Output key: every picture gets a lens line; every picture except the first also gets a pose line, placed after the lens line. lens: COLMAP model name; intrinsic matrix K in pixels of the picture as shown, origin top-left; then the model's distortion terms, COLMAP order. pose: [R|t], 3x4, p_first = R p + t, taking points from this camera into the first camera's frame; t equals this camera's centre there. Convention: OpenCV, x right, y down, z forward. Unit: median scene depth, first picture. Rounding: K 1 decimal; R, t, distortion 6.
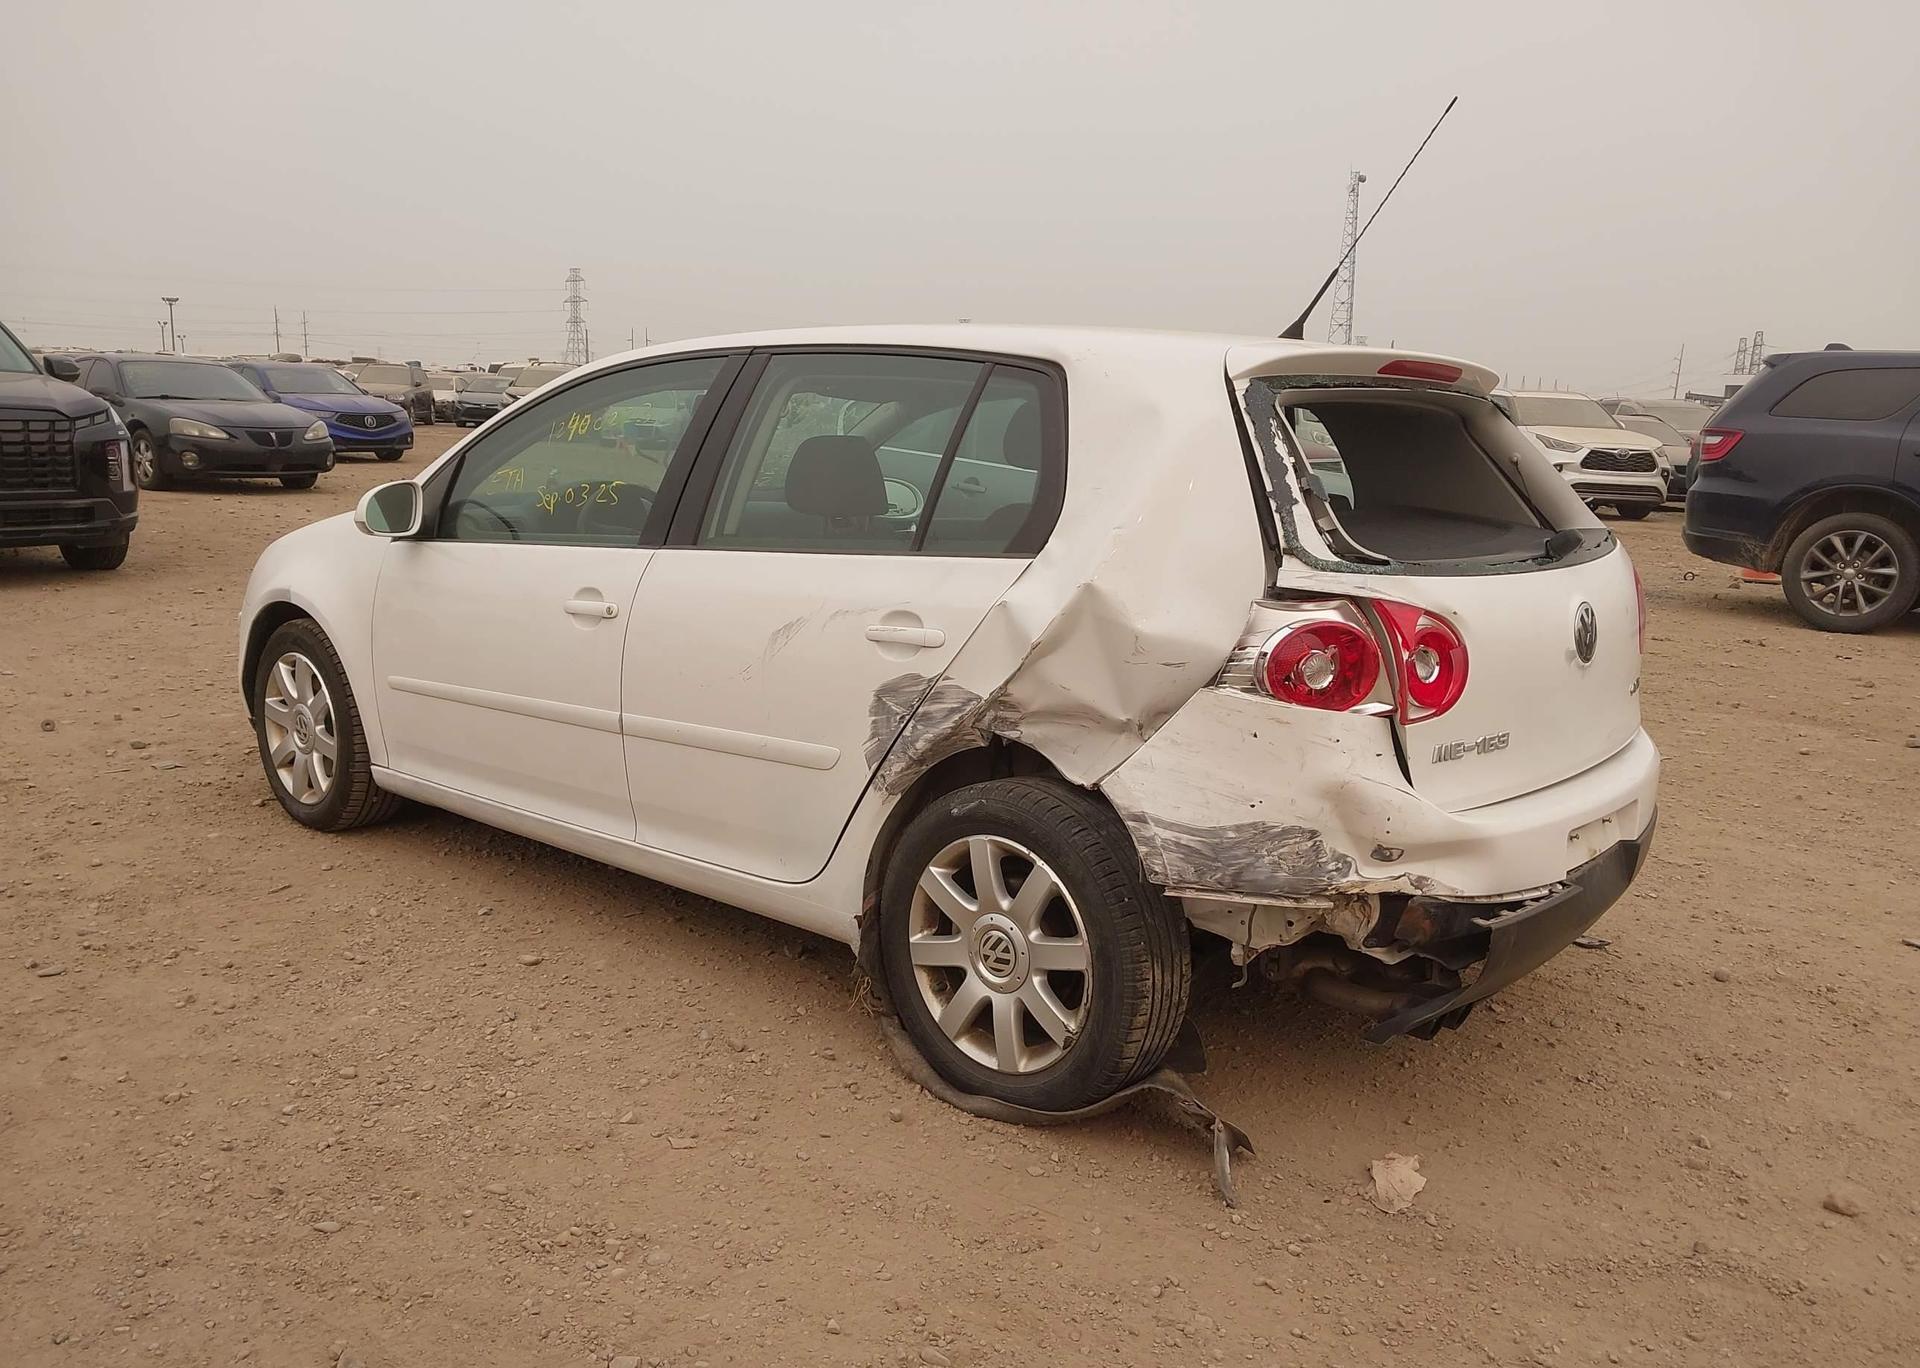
lens RADIAL K [[1521.9, 0, 960.0], [0, 1521.9, 684.0], [0, 0, 1]] dist [0.110190, -0.145532]
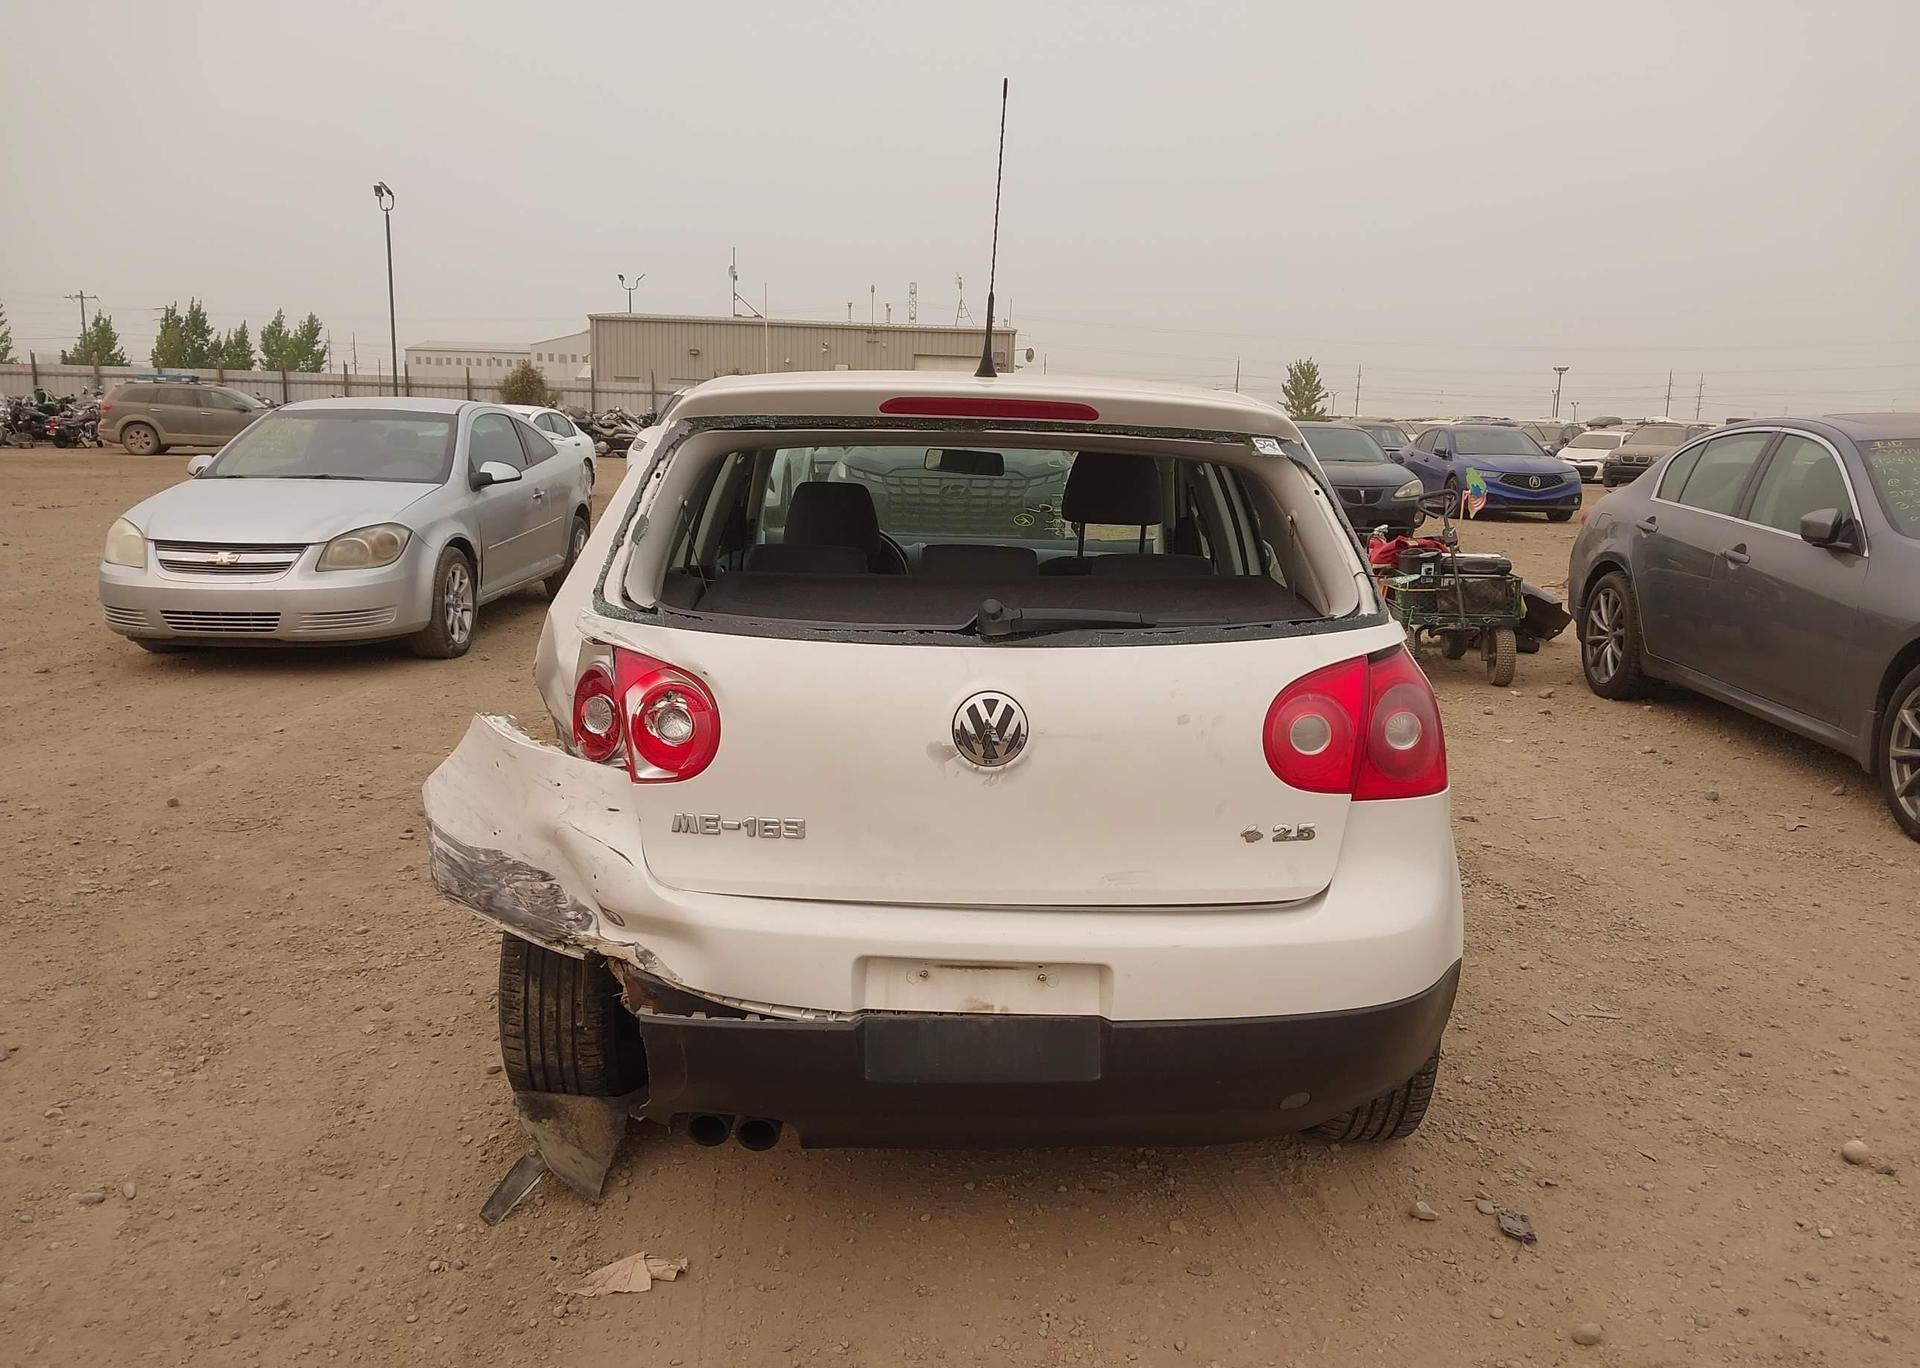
lens RADIAL K [[1545.4, 0, 961.8], [0, 1545.4, 660.0], [0, 0, 1]] dist [0.079475, -0.116416]
pose [[0.667660, 0.095853, -0.738270, 1.022452], [-0.137048, 0.990553, 0.004668, -0.073392], [0.731743, 0.098062, 0.674489, 0.453145]]
